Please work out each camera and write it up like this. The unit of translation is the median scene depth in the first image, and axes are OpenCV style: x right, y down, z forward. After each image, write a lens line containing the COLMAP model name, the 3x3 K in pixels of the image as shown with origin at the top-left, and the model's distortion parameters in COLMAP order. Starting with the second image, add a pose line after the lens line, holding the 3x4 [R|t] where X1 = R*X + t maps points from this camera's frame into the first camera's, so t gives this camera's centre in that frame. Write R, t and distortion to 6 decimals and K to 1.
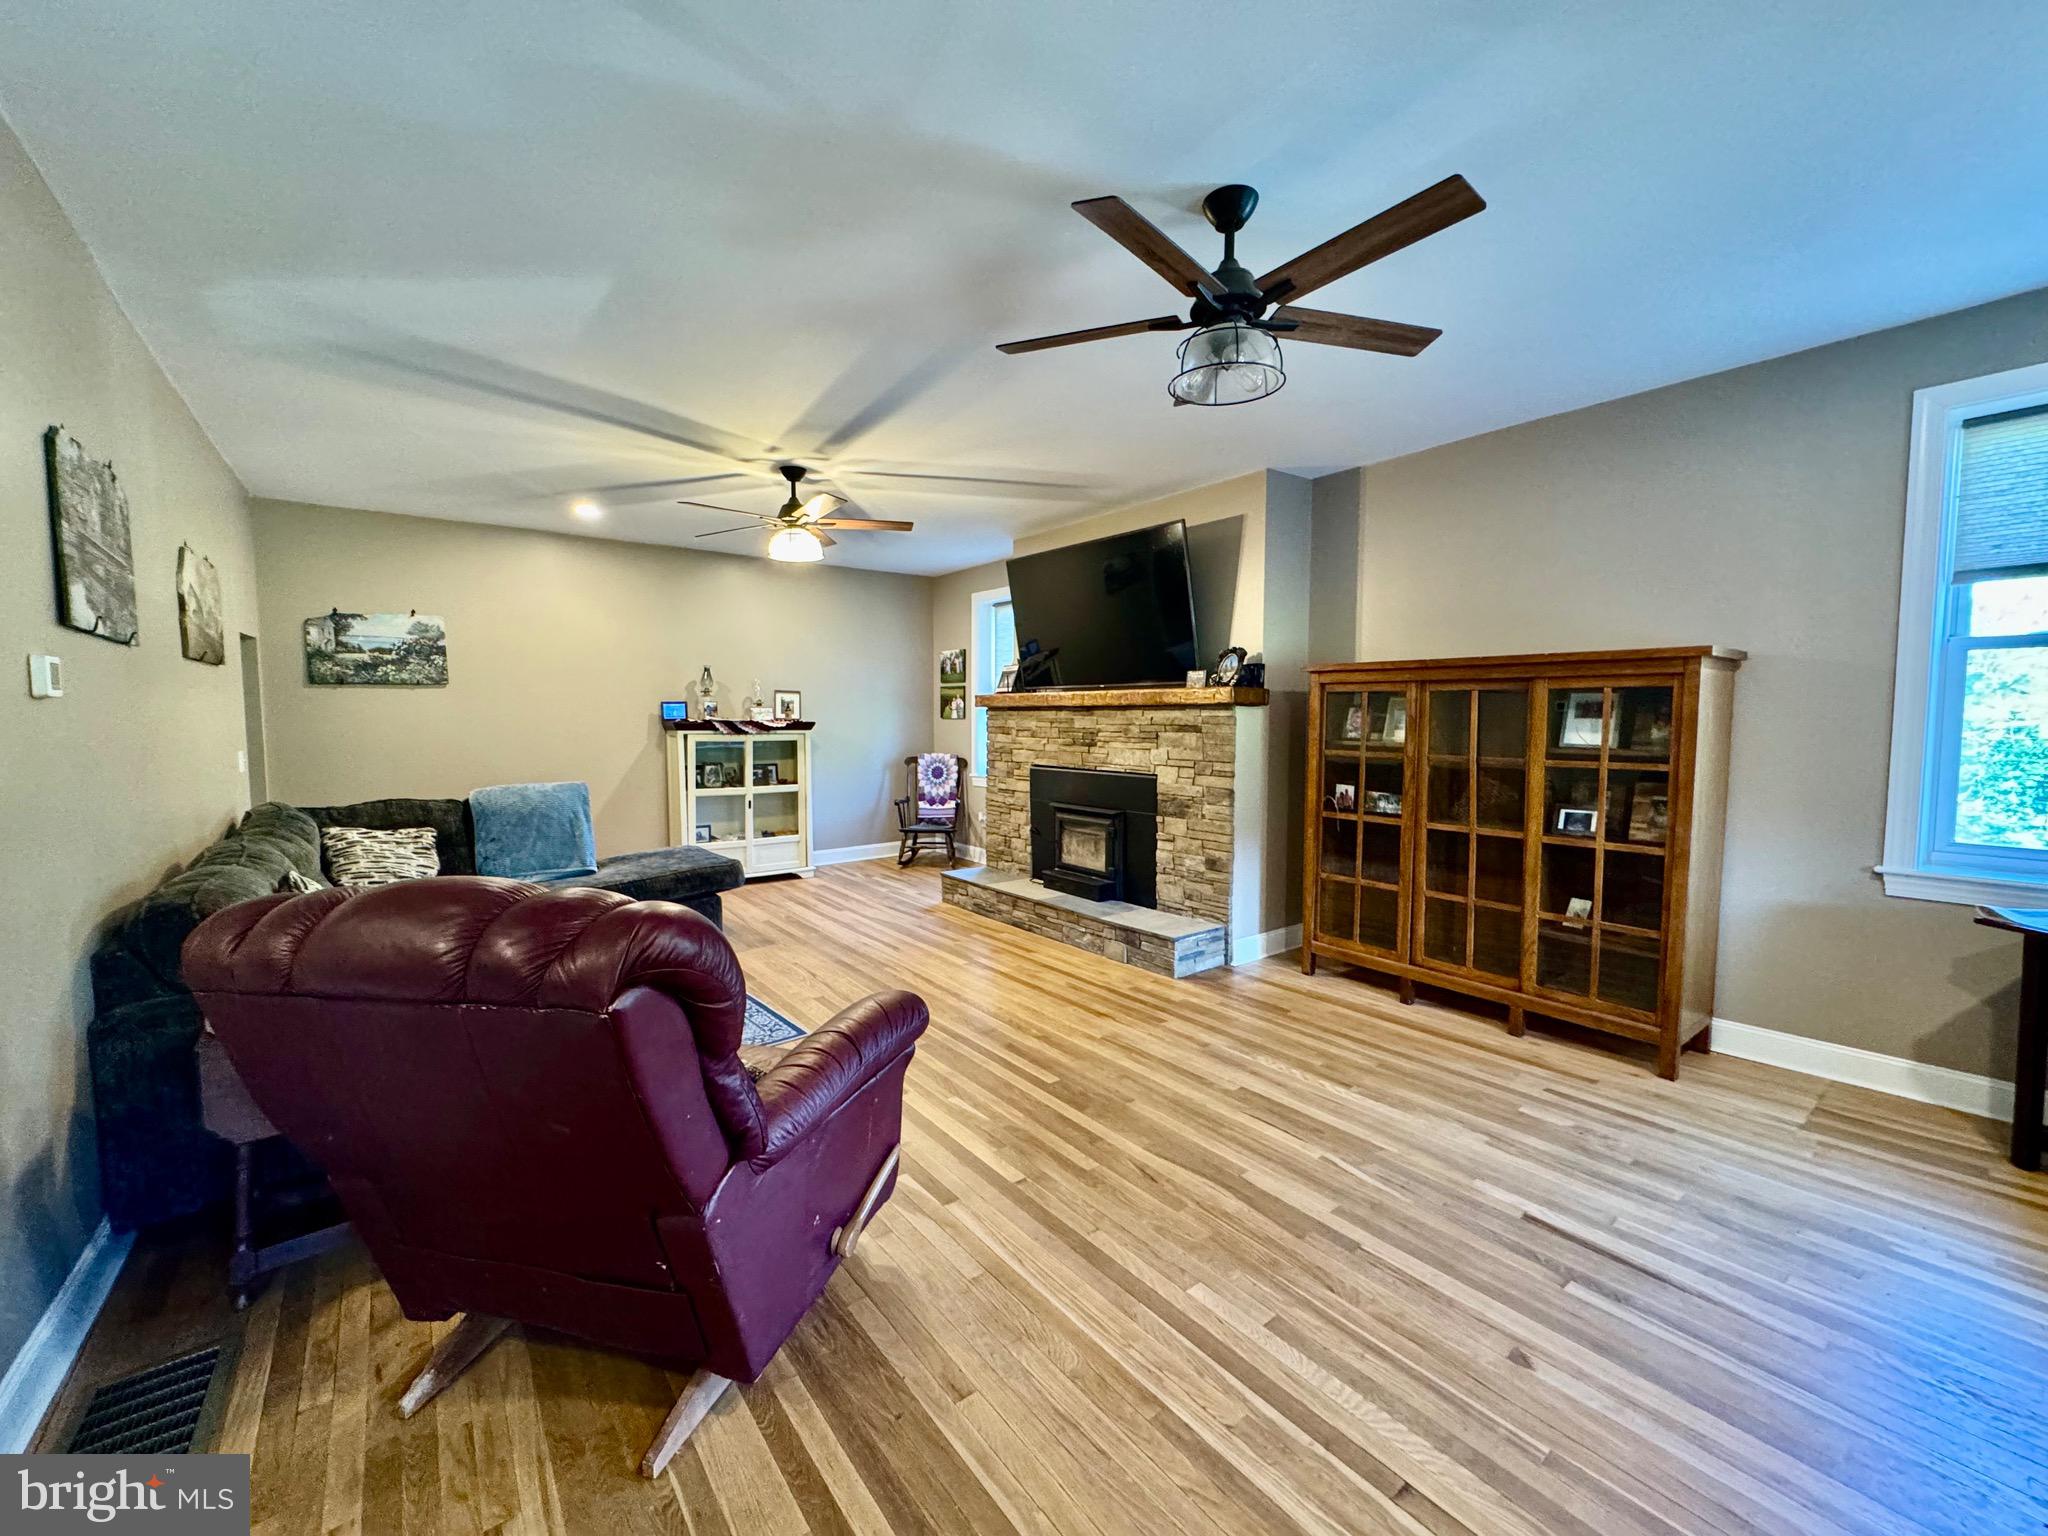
lens RADIAL K [[819.4, 0, 1029.7], [0, 819.4, 768.2], [0, 0, 1]] dist [-0.005473, 0.001108]
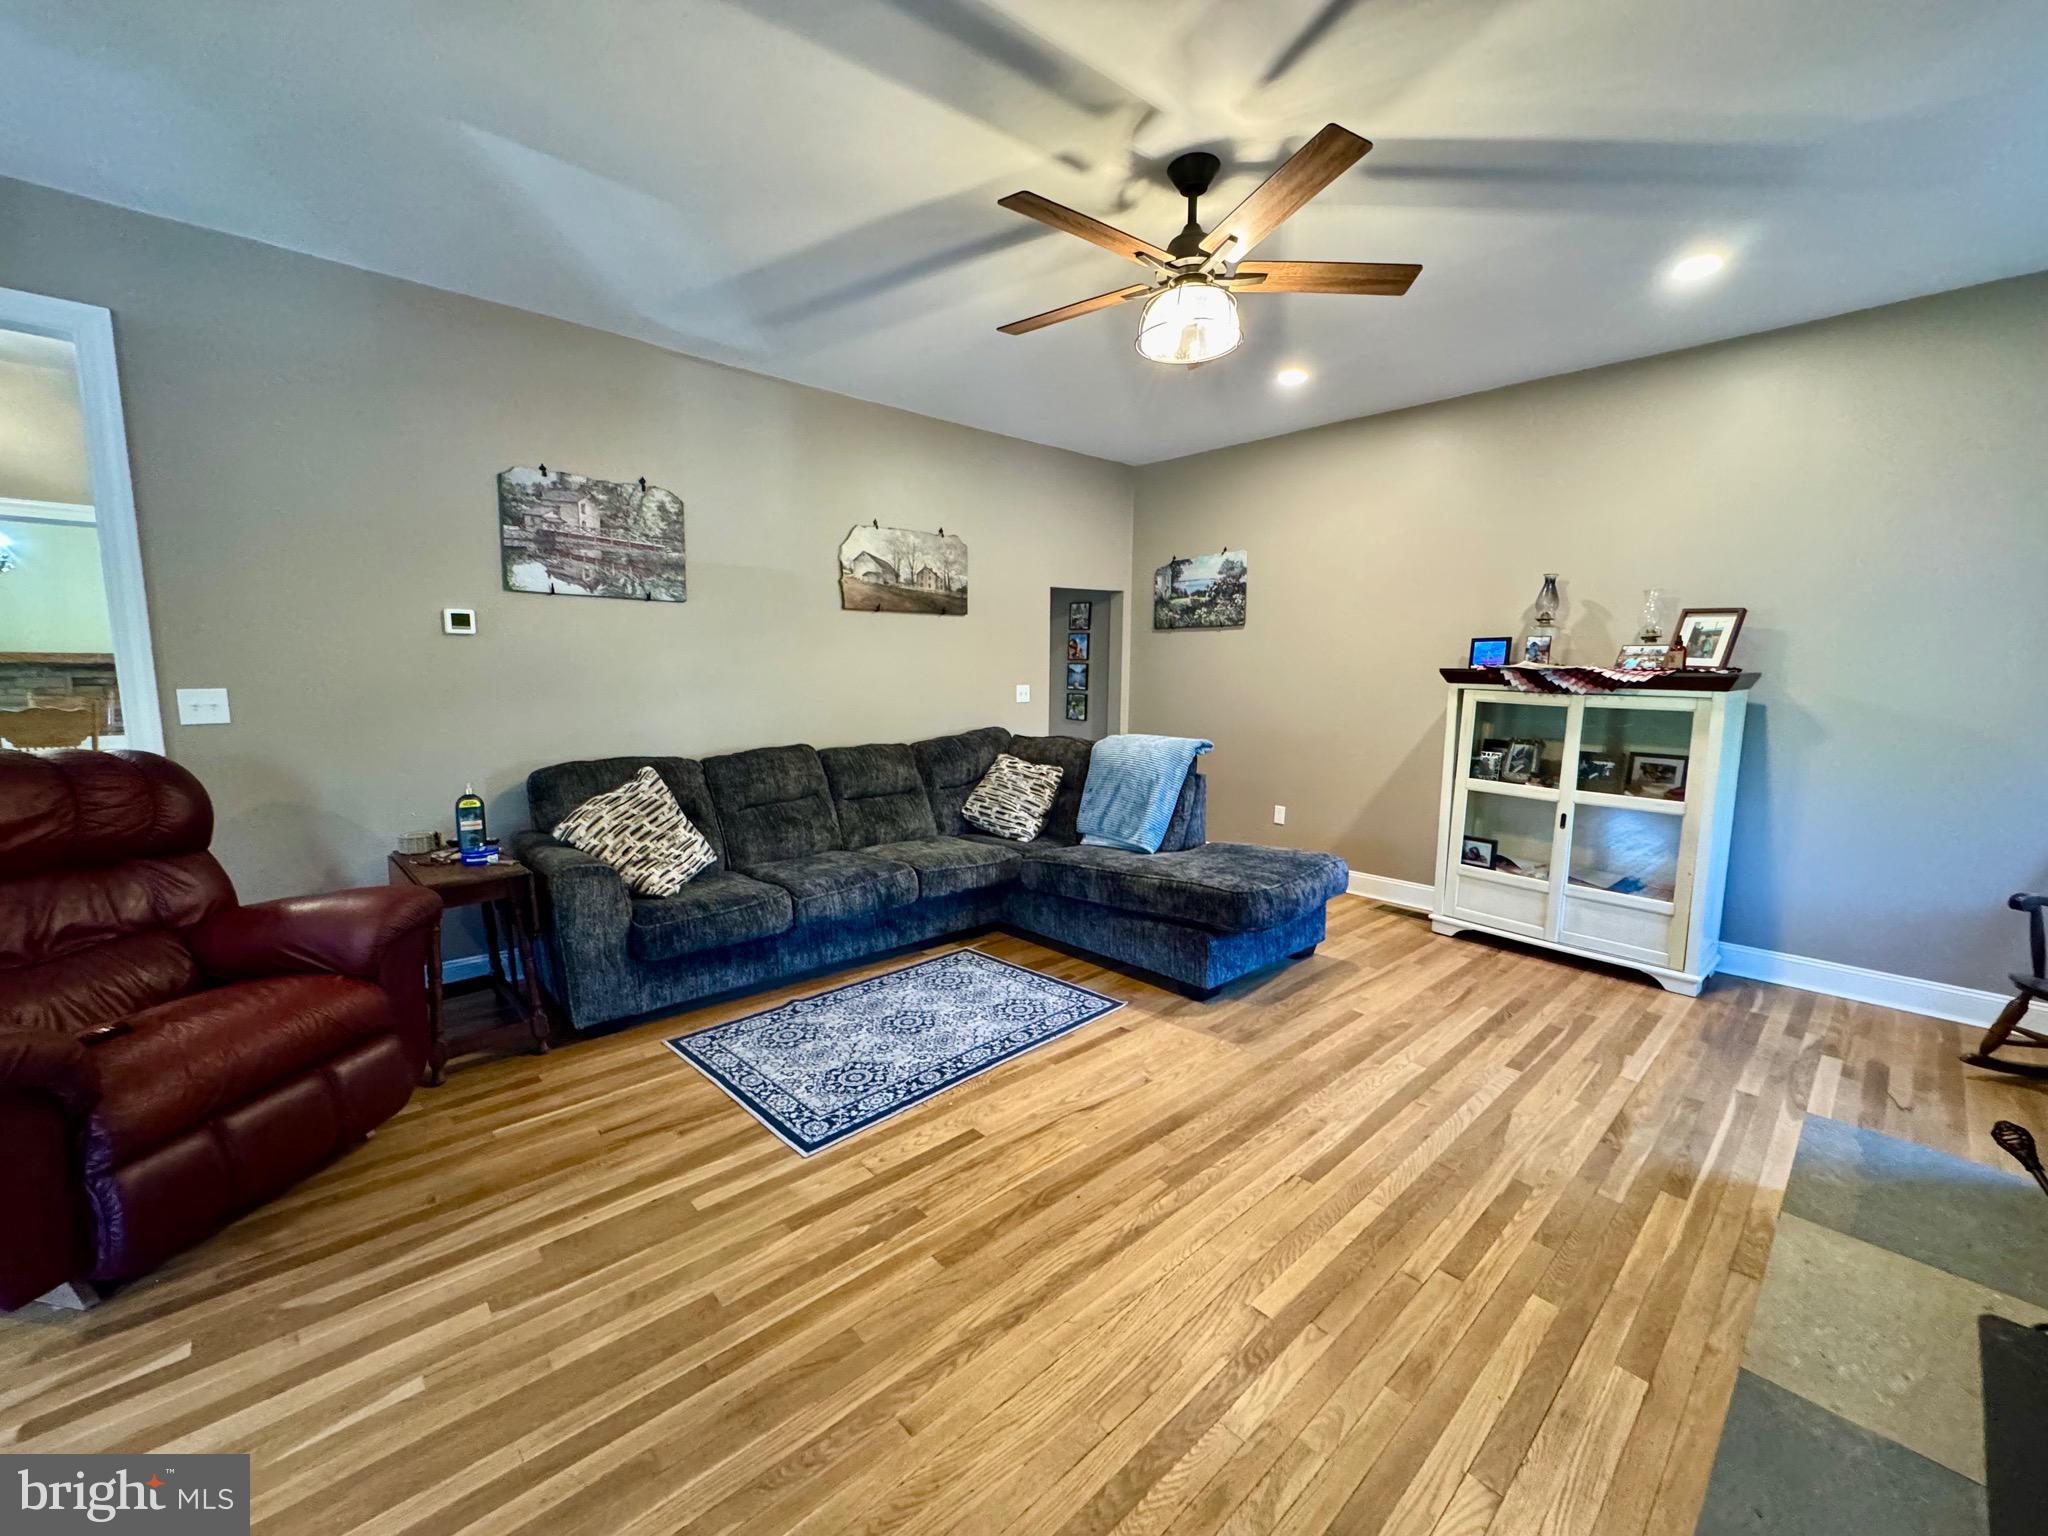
lens RADIAL K [[819.4, 0, 1029.1], [0, 819.4, 767.3], [0, 0, 1]] dist [-0.005473, 0.001108]
pose [[0.073309, 0.125442, -0.989389, 0.213609], [-0.075705, 0.989896, 0.119897, -0.037178], [0.994432, 0.066113, 0.082065, 0.722075]]
